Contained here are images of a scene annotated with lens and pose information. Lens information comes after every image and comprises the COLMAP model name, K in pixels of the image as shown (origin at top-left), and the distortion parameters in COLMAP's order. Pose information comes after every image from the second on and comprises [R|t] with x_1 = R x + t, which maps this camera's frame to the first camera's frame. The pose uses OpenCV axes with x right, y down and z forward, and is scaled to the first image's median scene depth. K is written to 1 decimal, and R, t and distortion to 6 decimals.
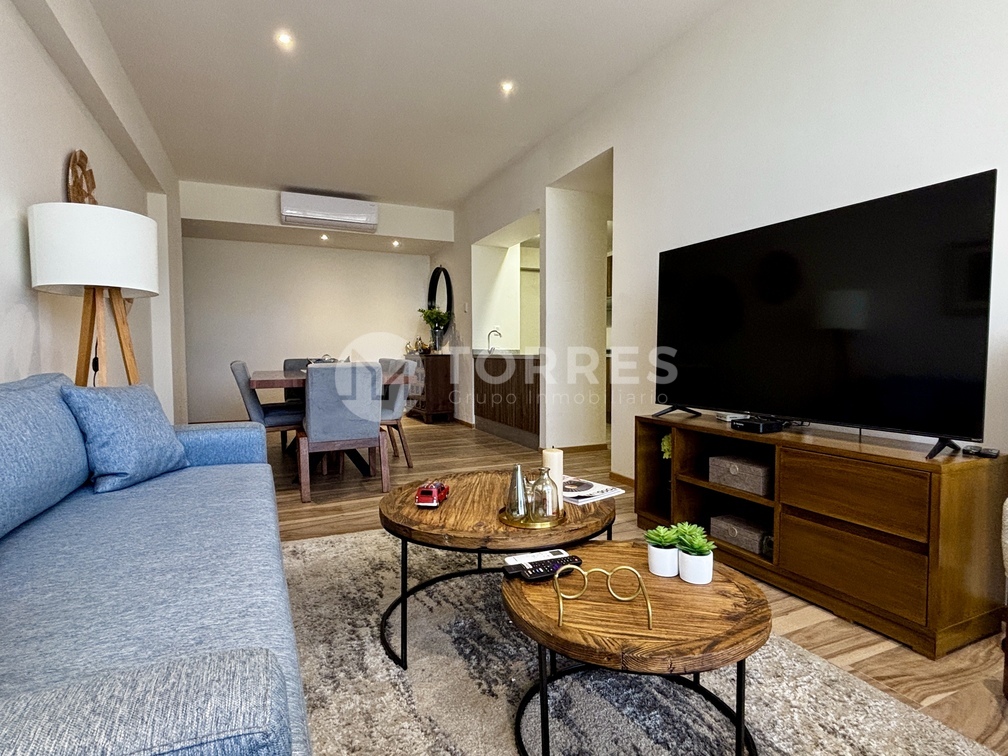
lens RADIAL K [[528.9, 0, 497.7], [0, 528.9, 375.9], [0, 0, 1]] dist [-0.000701, -0.000893]
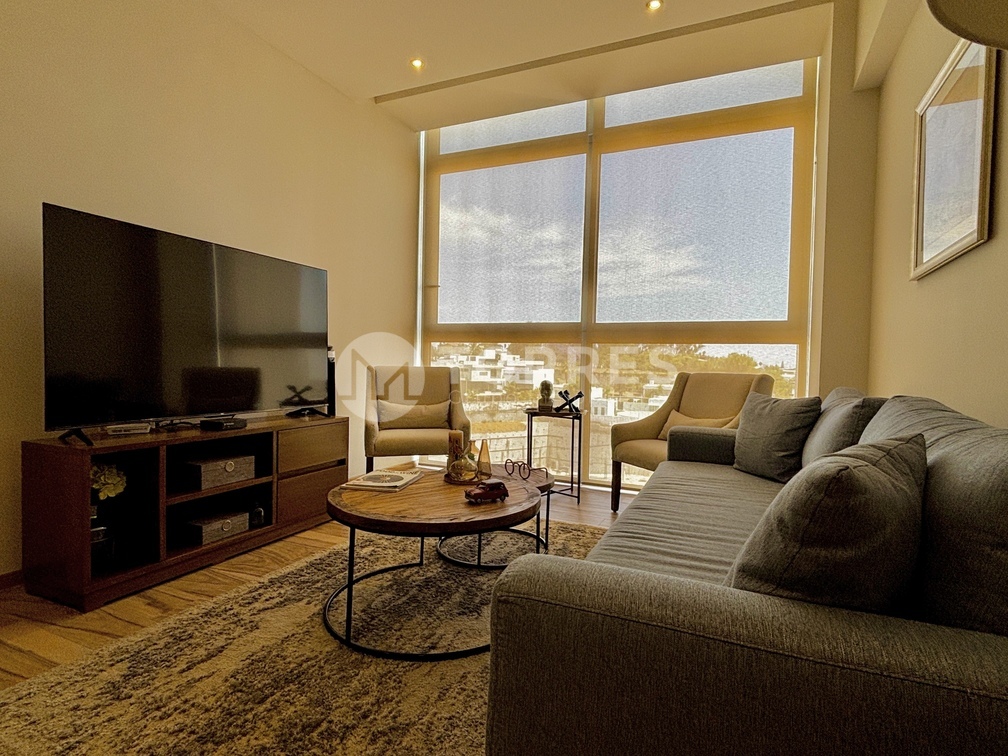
lens RADIAL K [[528.9, 0, 498.6], [0, 528.9, 379.8], [0, 0, 1]] dist [-0.000701, -0.000893]
pose [[-0.656246, -0.019254, 0.754301, -0.828759], [0.025803, 0.998517, 0.047936, -0.042348], [-0.754106, 0.050921, -0.654776, 1.471154]]
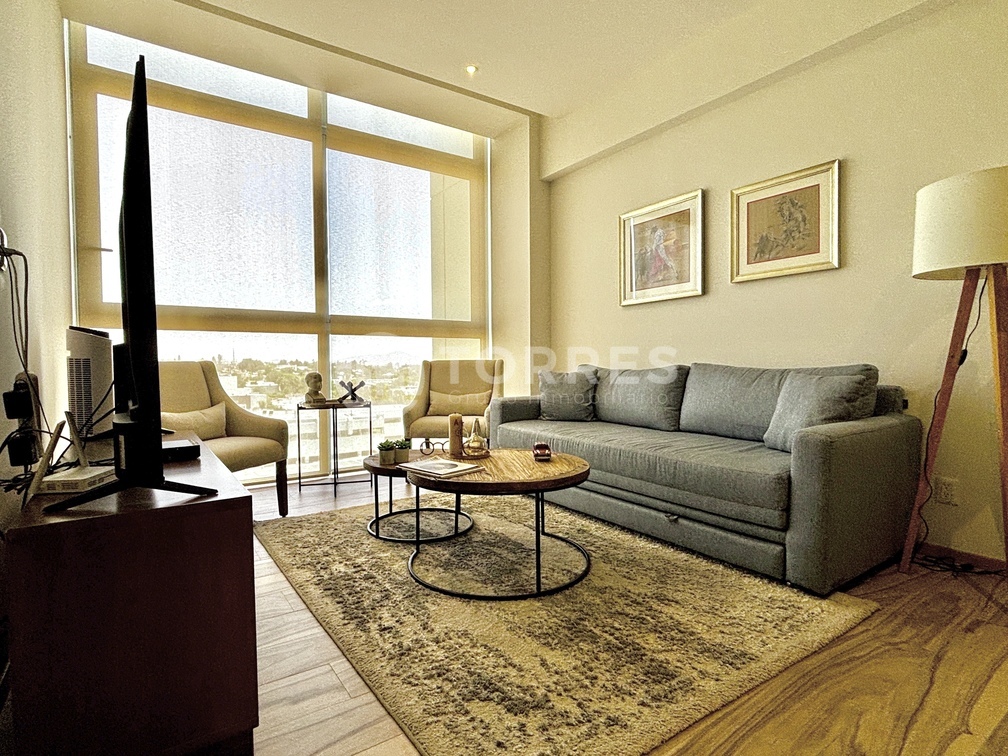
lens RADIAL K [[528.9, 0, 505.4], [0, 528.9, 378.7], [0, 0, 1]] dist [-0.000701, -0.000893]
pose [[-0.982020, 0.024755, -0.187148, 0.194970], [0.009089, 0.996415, 0.084106, -0.070564], [0.188559, 0.080893, -0.978725, 2.036692]]
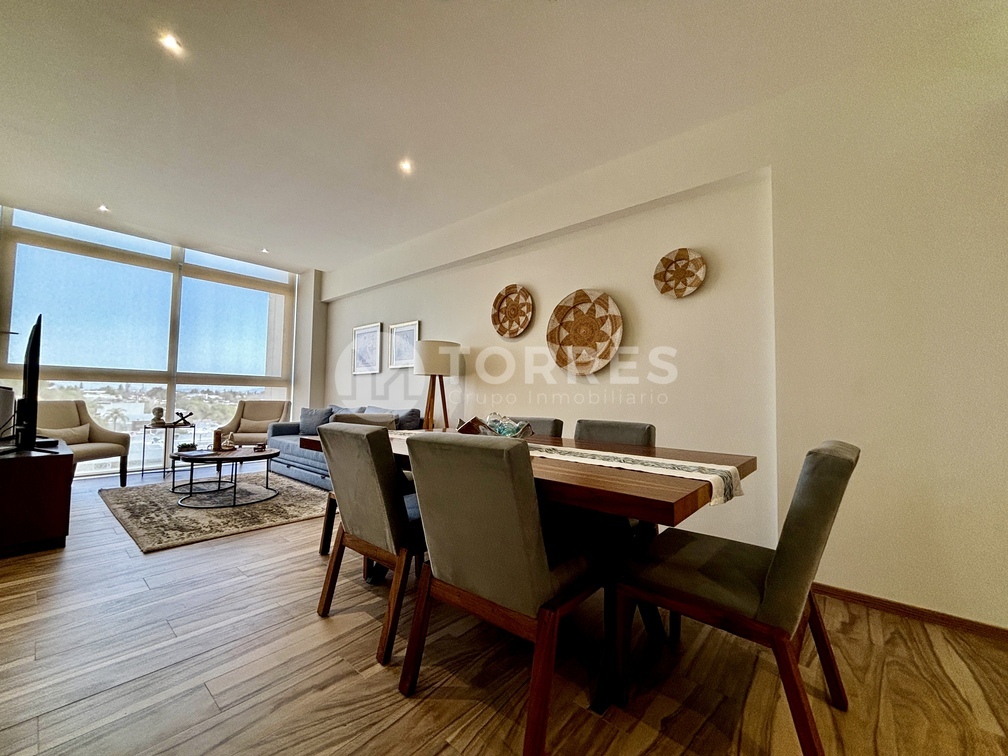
lens RADIAL K [[406.3, 0, 502.4], [0, 406.3, 376.2], [0, 0, 1]] dist [0.004442, 0.001187]
pose [[-0.905468, -0.025364, -0.423657, -0.333523], [-0.027590, 0.999619, -0.000881, -0.184433], [0.423518, 0.010891, -0.905822, 3.226734]]
